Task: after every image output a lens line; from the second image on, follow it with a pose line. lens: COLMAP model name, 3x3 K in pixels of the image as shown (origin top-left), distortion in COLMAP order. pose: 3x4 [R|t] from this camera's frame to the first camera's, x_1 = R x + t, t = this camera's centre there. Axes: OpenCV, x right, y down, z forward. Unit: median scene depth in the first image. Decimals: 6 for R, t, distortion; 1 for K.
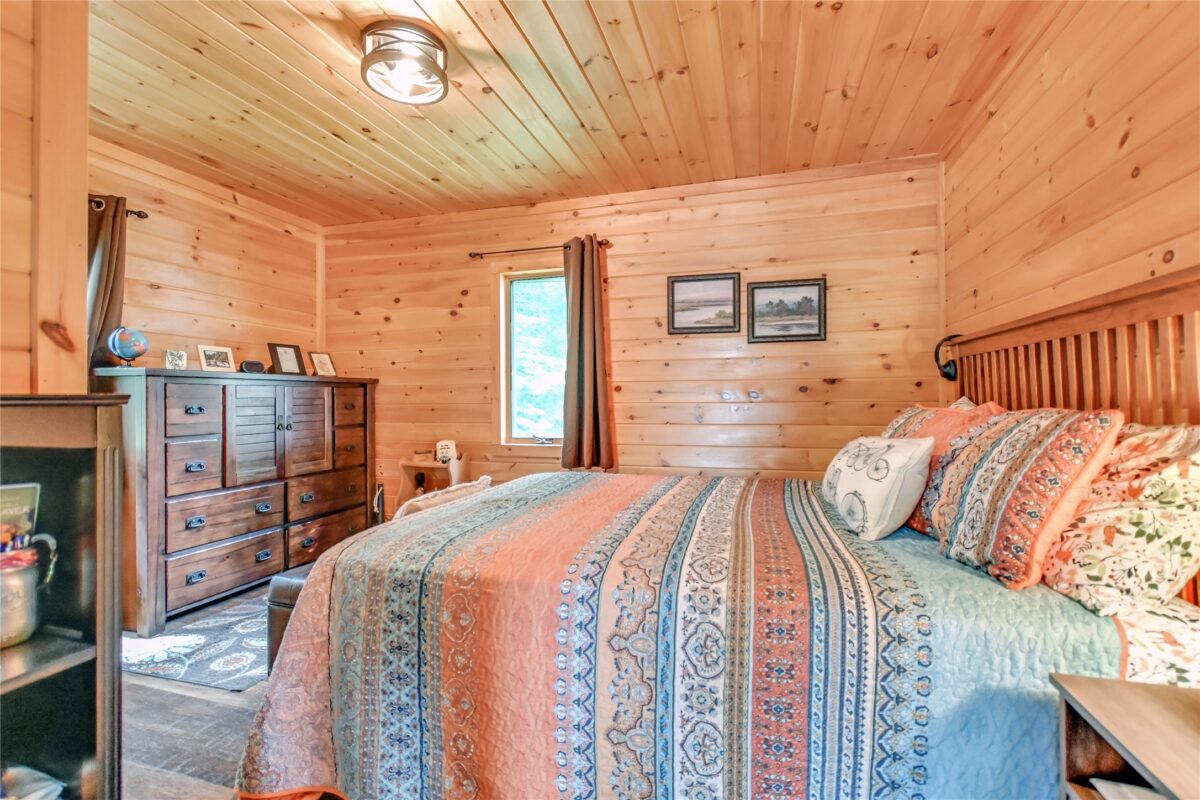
lens RADIAL K [[543.1, 0, 596.3], [0, 543.1, 398.8], [0, 0, 1]] dist [0.009446, -0.005012]
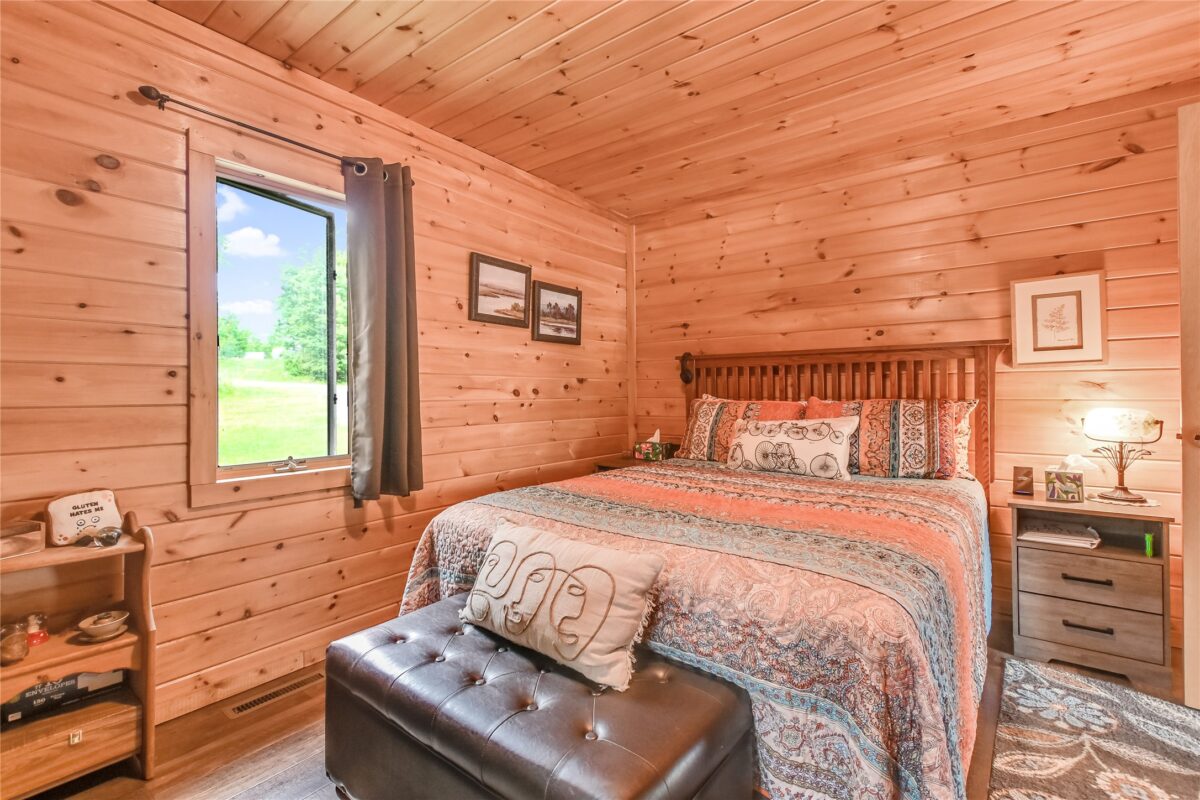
lens RADIAL K [[543.1, 0, 601.6], [0, 543.1, 393.2], [0, 0, 1]] dist [0.009446, -0.005012]
pose [[0.343748, 0.004417, 0.939051, -0.618218], [0.002594, 0.999981, -0.005653, 0.001506], [-0.939058, 0.004379, 0.343730, 0.535756]]
